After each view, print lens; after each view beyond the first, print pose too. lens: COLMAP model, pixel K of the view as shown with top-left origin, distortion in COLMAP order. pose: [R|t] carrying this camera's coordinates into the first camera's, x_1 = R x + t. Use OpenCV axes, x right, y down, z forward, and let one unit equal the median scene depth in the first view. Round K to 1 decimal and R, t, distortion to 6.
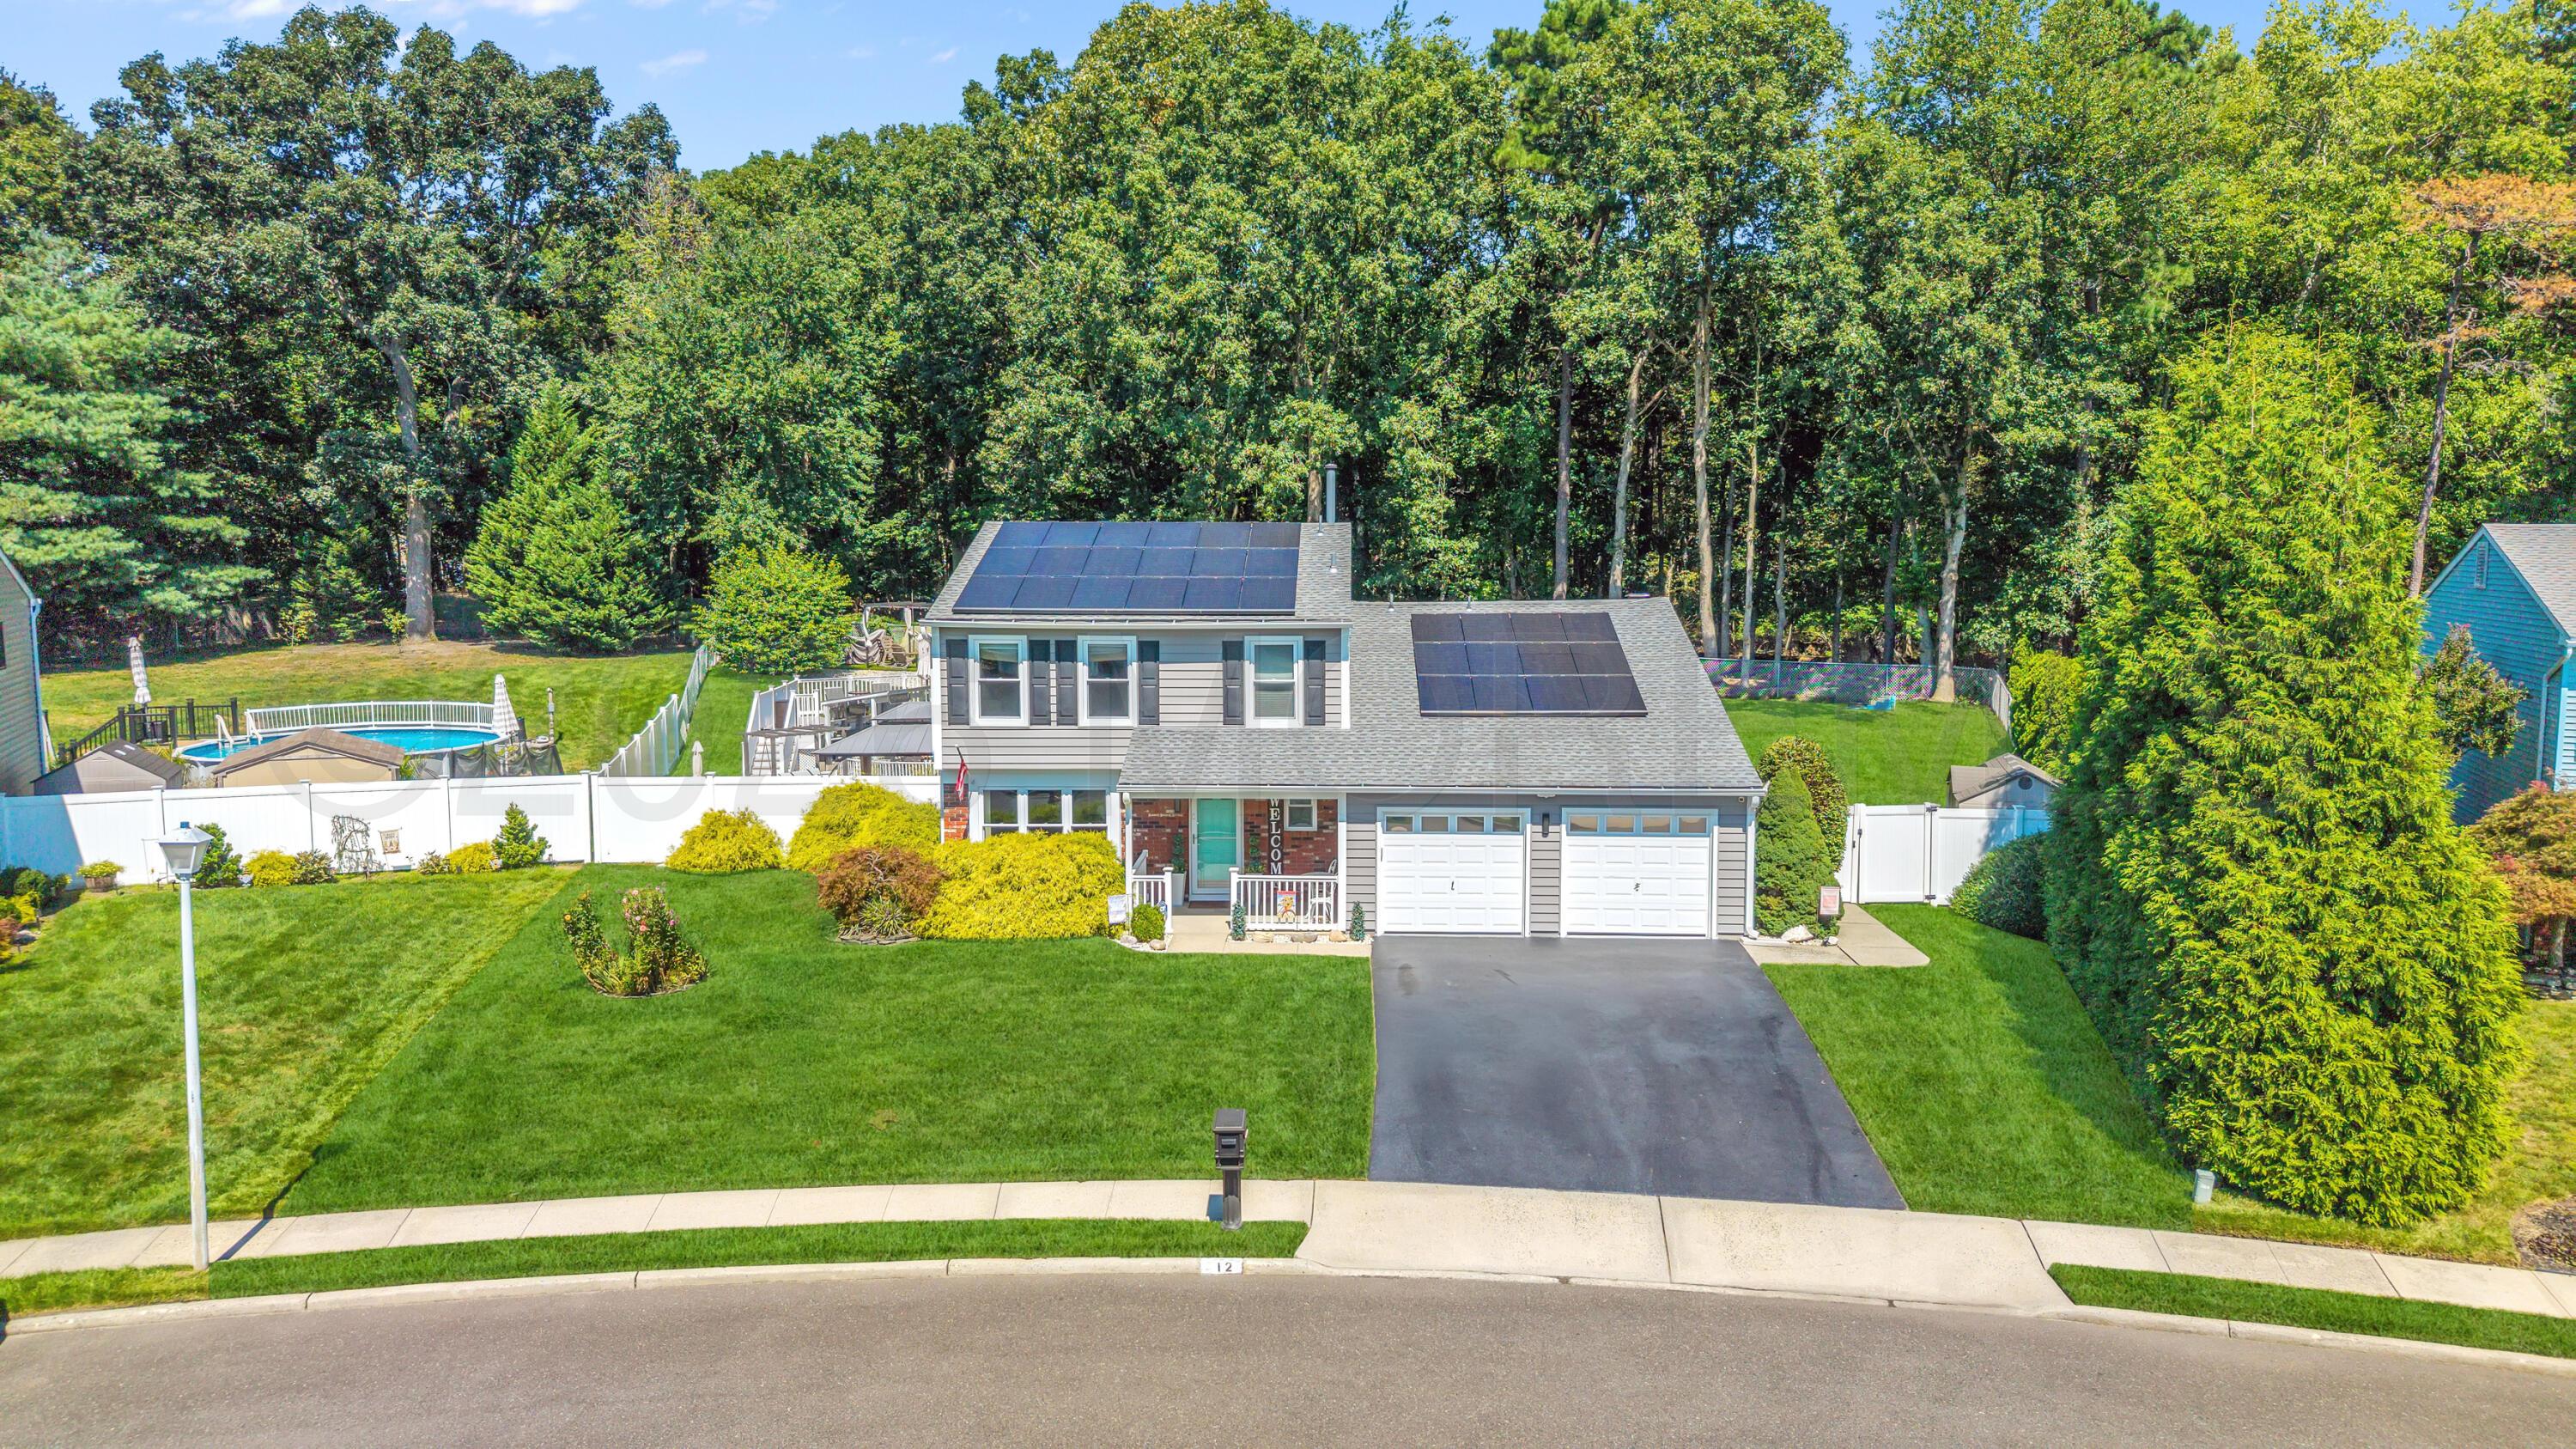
lens RADIAL K [[1725.0, 0, 1285.9], [0, 1725.0, 726.5], [0, 0, 1]] dist [0.029258, -0.017658]
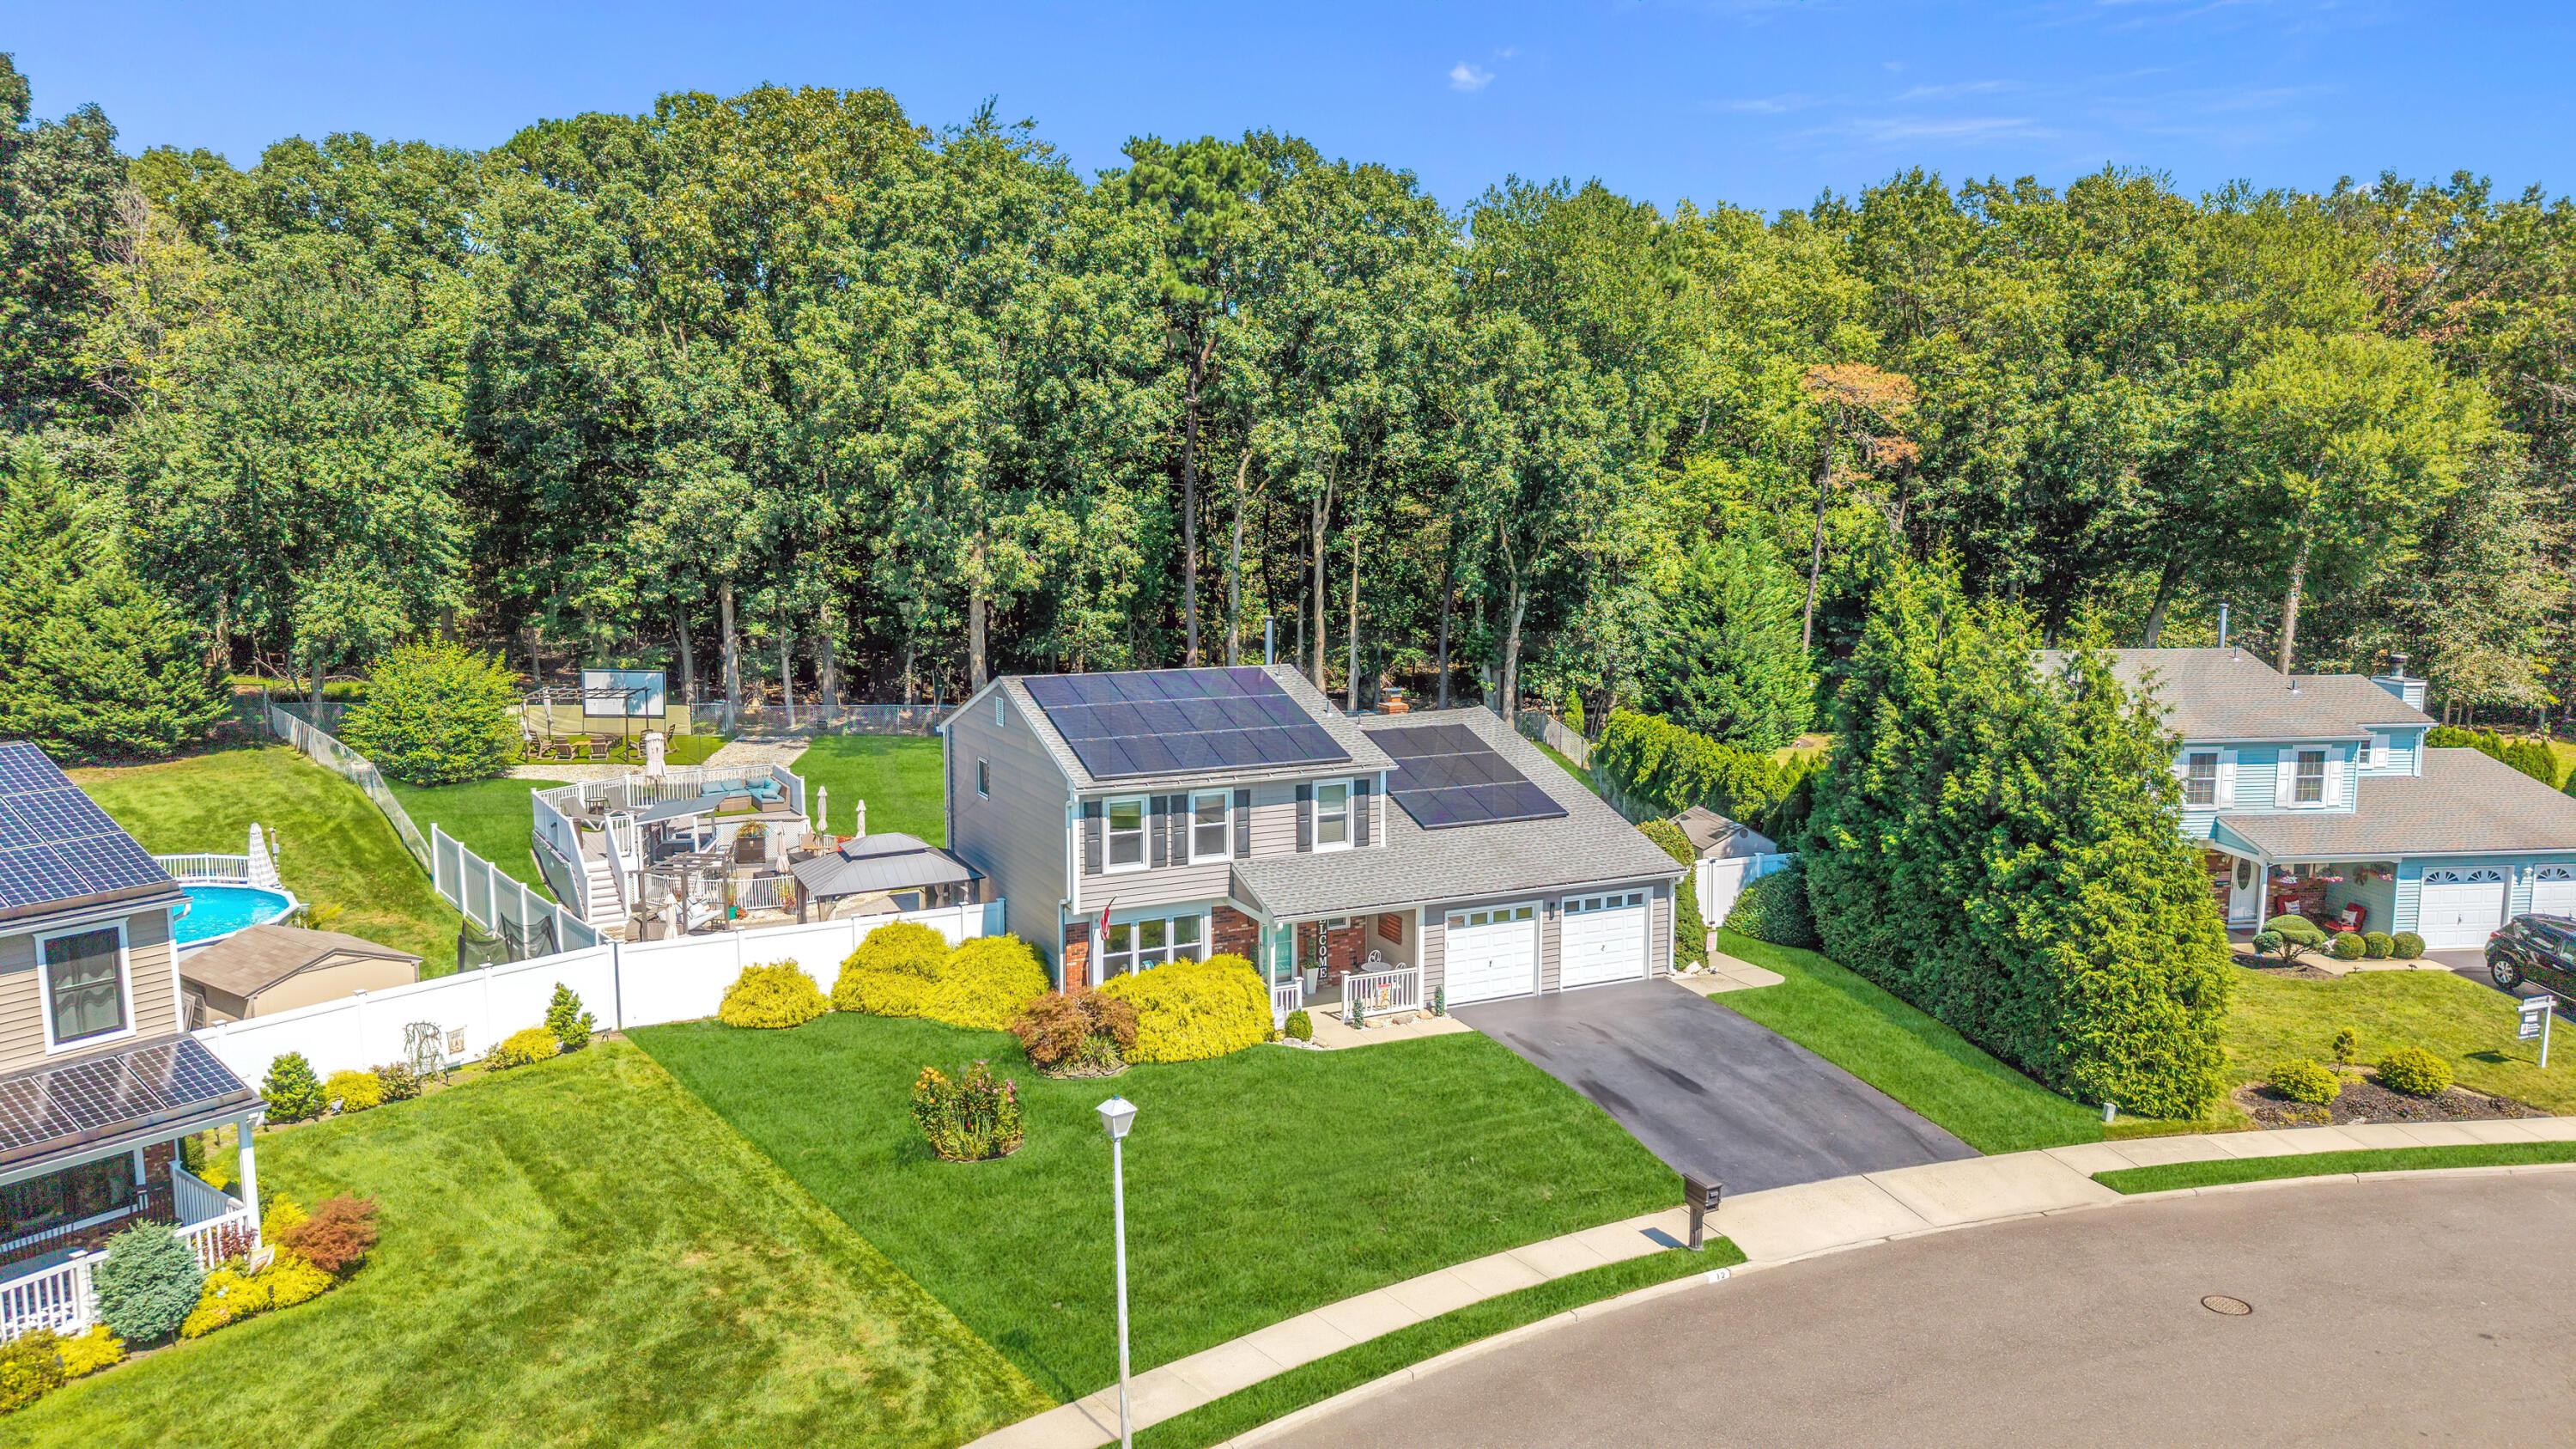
lens RADIAL K [[1725.0, 0, 1304.6], [0, 1725.0, 706.7], [0, 0, 1]] dist [0.029258, -0.017658]
pose [[0.878818, -0.053311, 0.474169, -0.612045], [0.044761, 0.998568, 0.029309, -0.141685], [-0.475053, -0.004533, 0.879946, -0.087734]]
